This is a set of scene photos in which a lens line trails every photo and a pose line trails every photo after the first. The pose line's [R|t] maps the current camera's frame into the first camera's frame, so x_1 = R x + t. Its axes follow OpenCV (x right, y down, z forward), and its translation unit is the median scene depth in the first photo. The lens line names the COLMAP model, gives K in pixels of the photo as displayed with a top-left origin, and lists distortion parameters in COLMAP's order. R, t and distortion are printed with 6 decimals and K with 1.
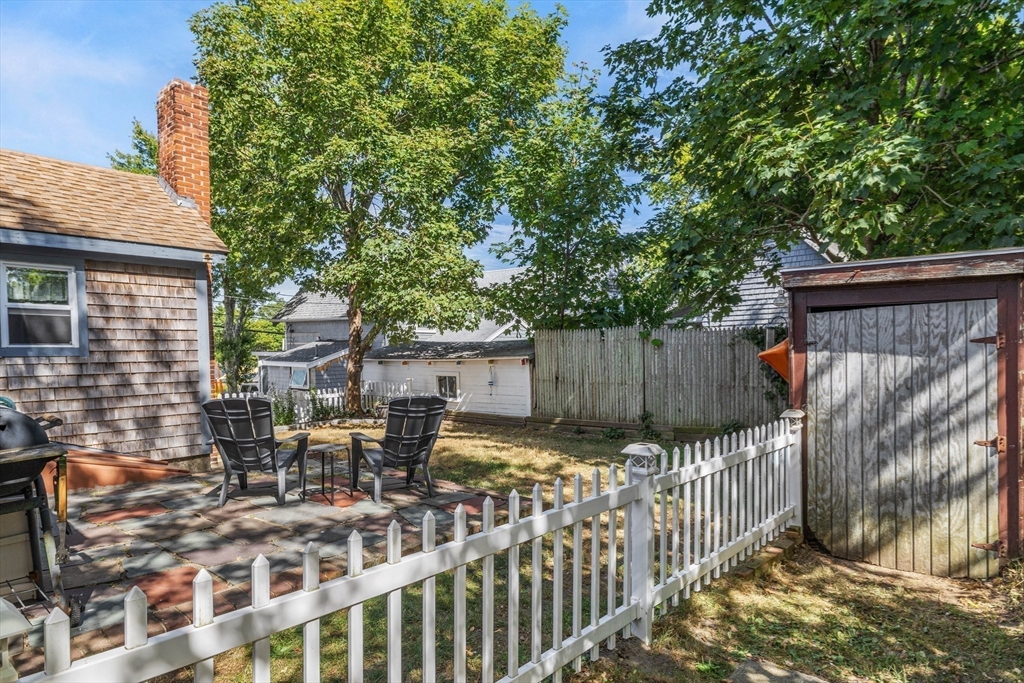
lens RADIAL K [[590.5, 0, 514.7], [0, 590.5, 369.5], [0, 0, 1]] dist [0.011858, -0.001389]
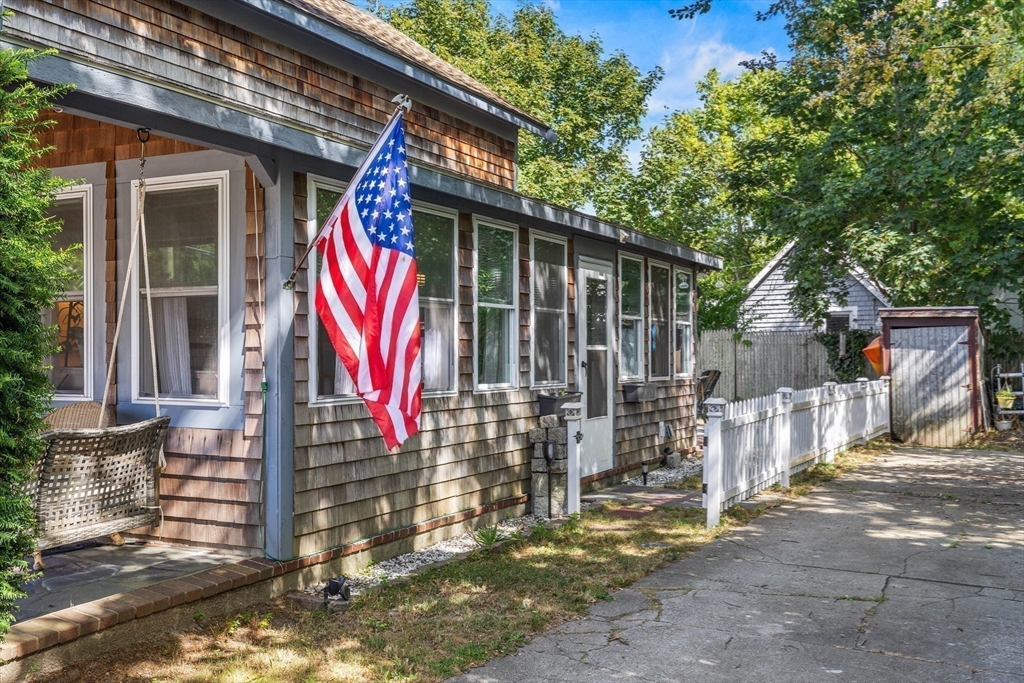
lens RADIAL K [[1020.0, 0, 512.2], [0, 1020.0, 343.4], [0, 0, 1]] dist [0.031979, 0.000000]
pose [[0.968950, 0.007019, 0.247159, -1.698294], [0.003673, 0.999078, -0.042771, 0.104103], [-0.247231, 0.042351, 0.968031, -2.174256]]
